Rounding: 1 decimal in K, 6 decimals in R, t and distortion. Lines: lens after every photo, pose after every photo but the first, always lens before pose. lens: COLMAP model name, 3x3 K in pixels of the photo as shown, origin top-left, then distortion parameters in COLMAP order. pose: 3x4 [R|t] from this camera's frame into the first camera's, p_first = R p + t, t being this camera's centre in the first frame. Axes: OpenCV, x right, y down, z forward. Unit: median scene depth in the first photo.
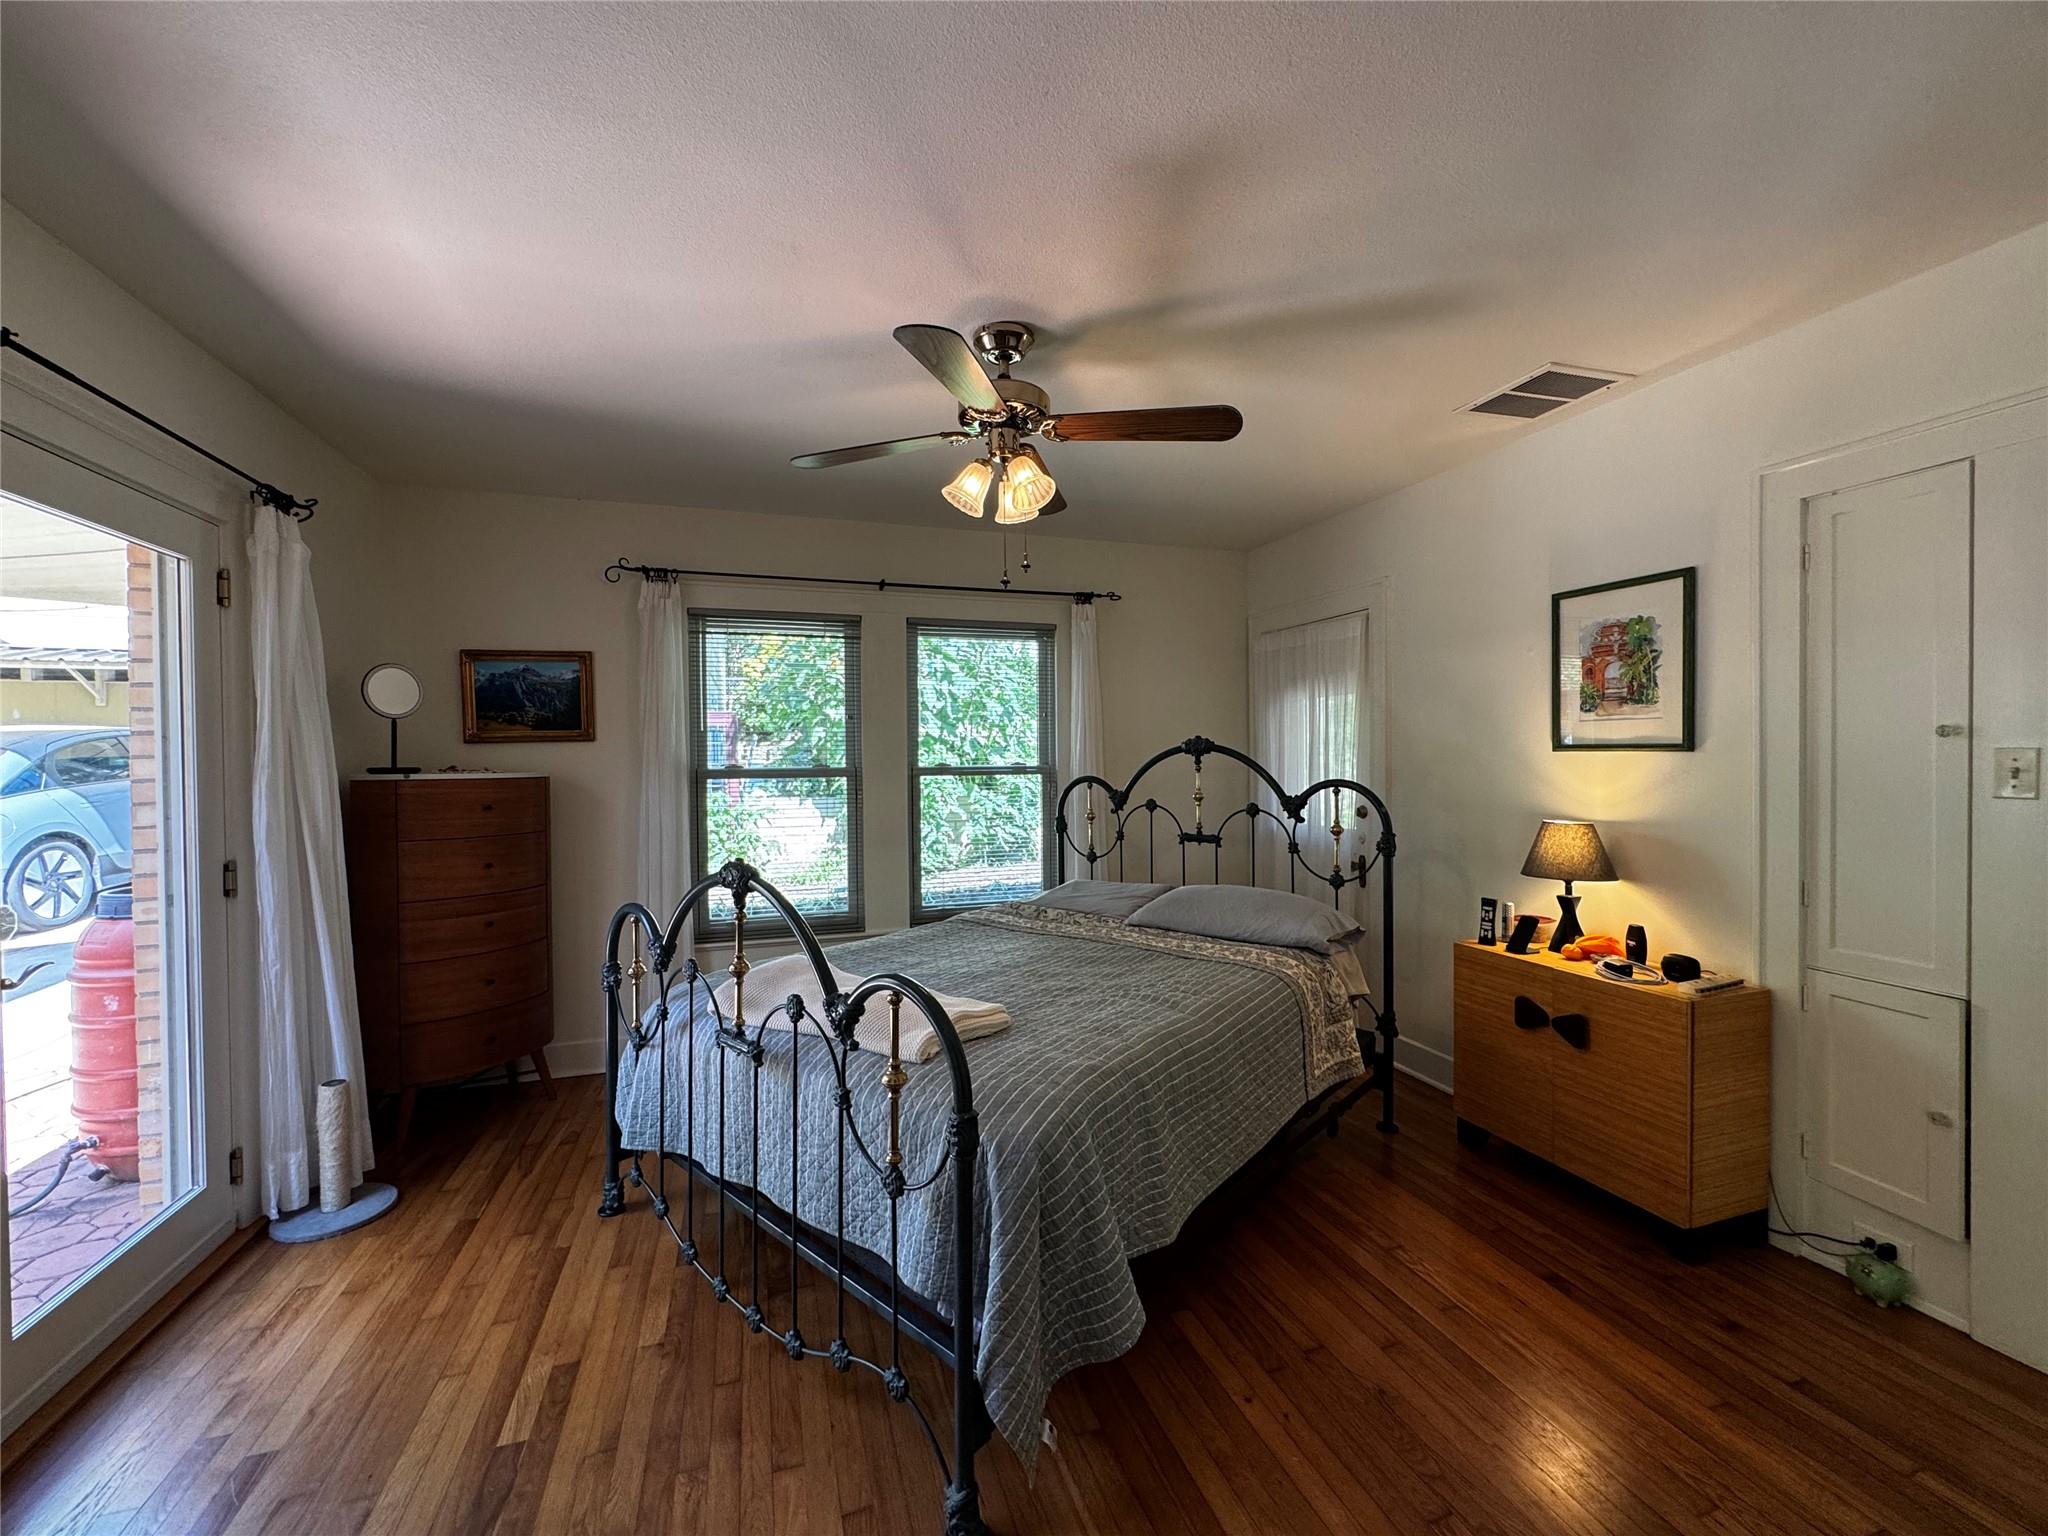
lens RADIAL K [[817.8, 0, 1021.1], [0, 817.8, 768.7], [0, 0, 1]] dist [-0.002169, -0.000330]
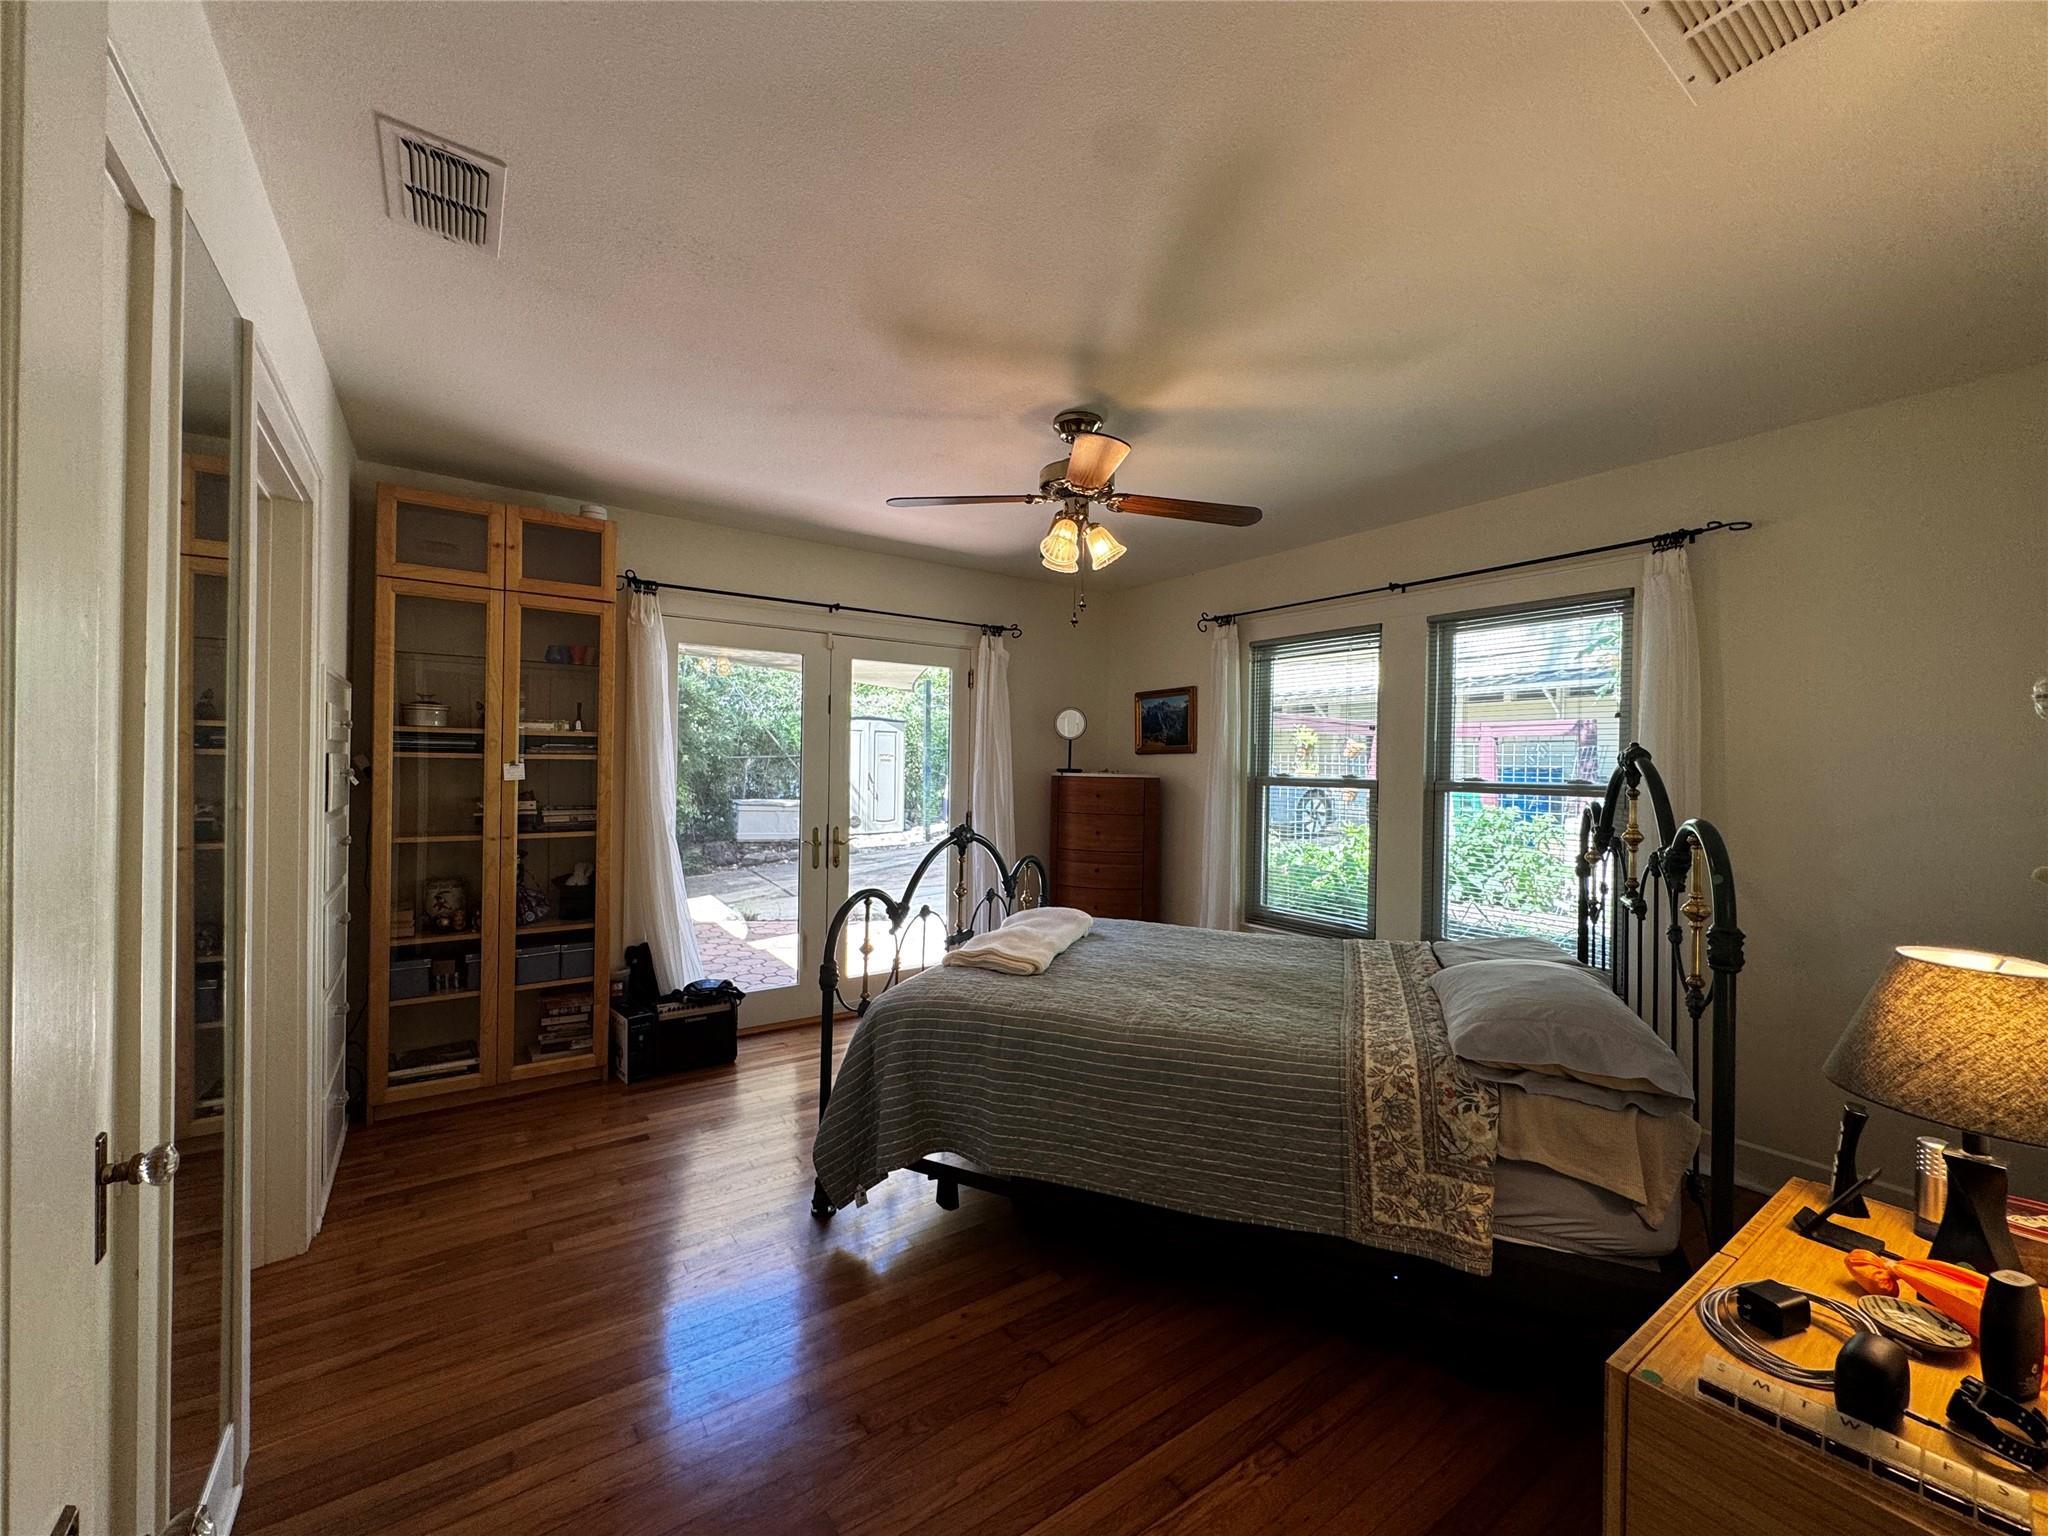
lens RADIAL K [[817.8, 0, 1021.1], [0, 817.8, 768.7], [0, 0, 1]] dist [-0.002169, -0.000330]
pose [[0.286808, 0.016575, -0.957845, 0.886946], [-0.030529, 0.999501, 0.008155, -0.013419], [0.957502, 0.026904, 0.287170, 0.453819]]
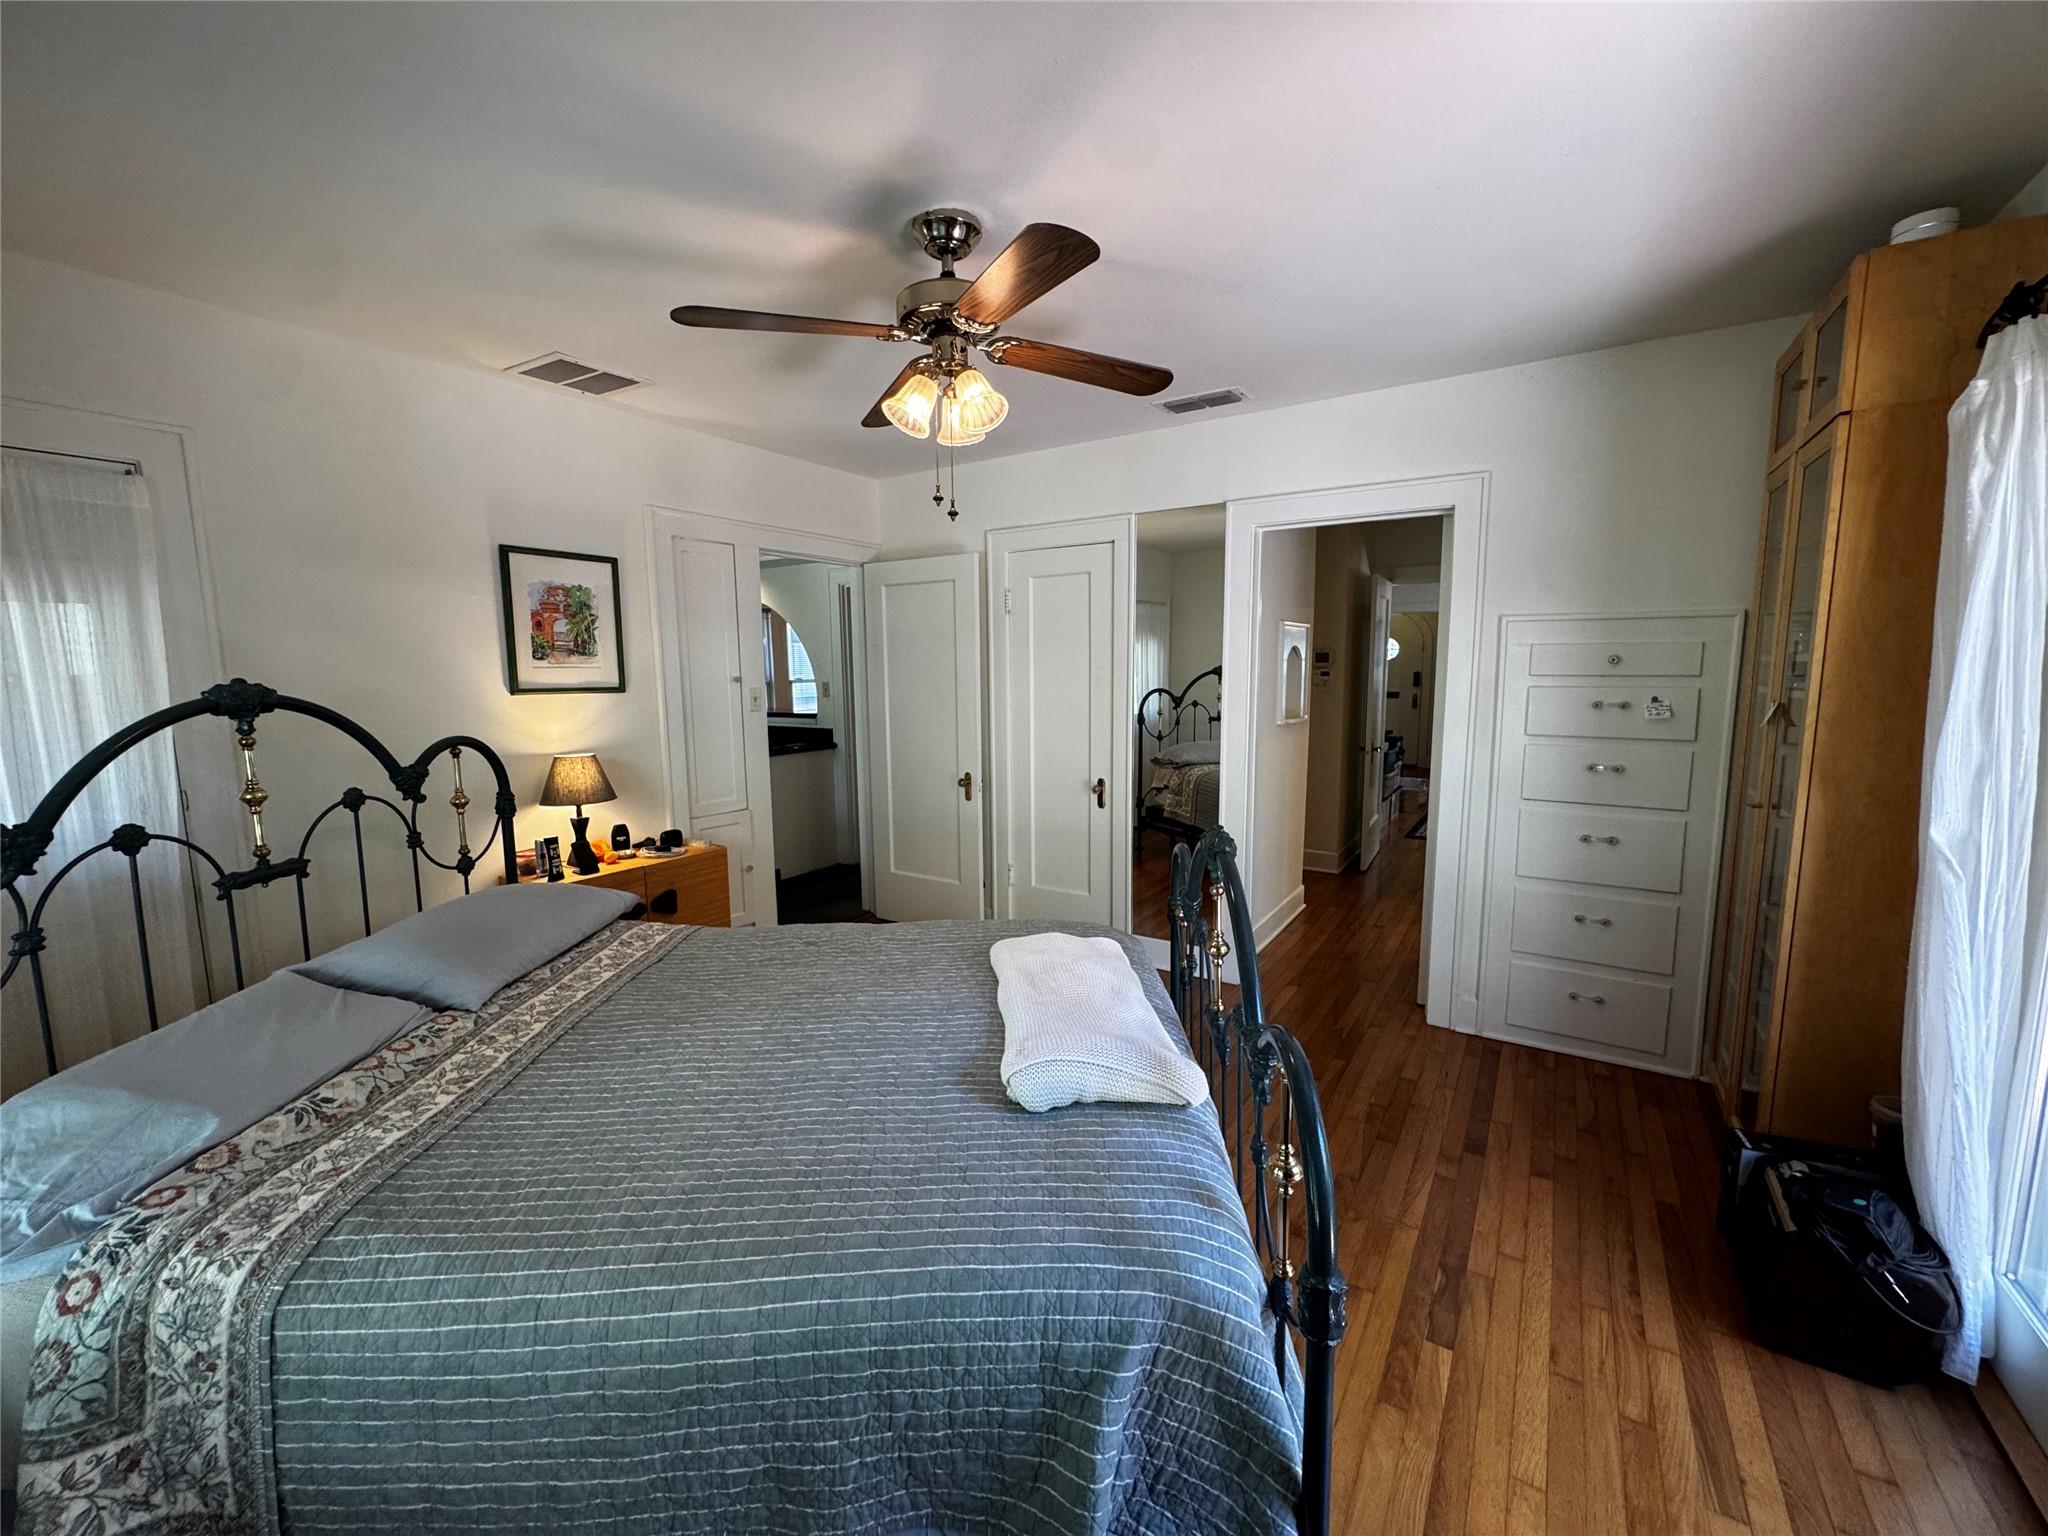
lens RADIAL K [[823.7, 0, 1024.0], [0, 823.7, 768.0], [0, 0, 1]] dist [-0.000237, -0.000077]
pose [[-0.627500, -0.080209, 0.774474, -0.626530], [0.029217, 0.991554, 0.126363, -0.045023], [-0.778068, 0.101920, -0.619856, 1.196560]]
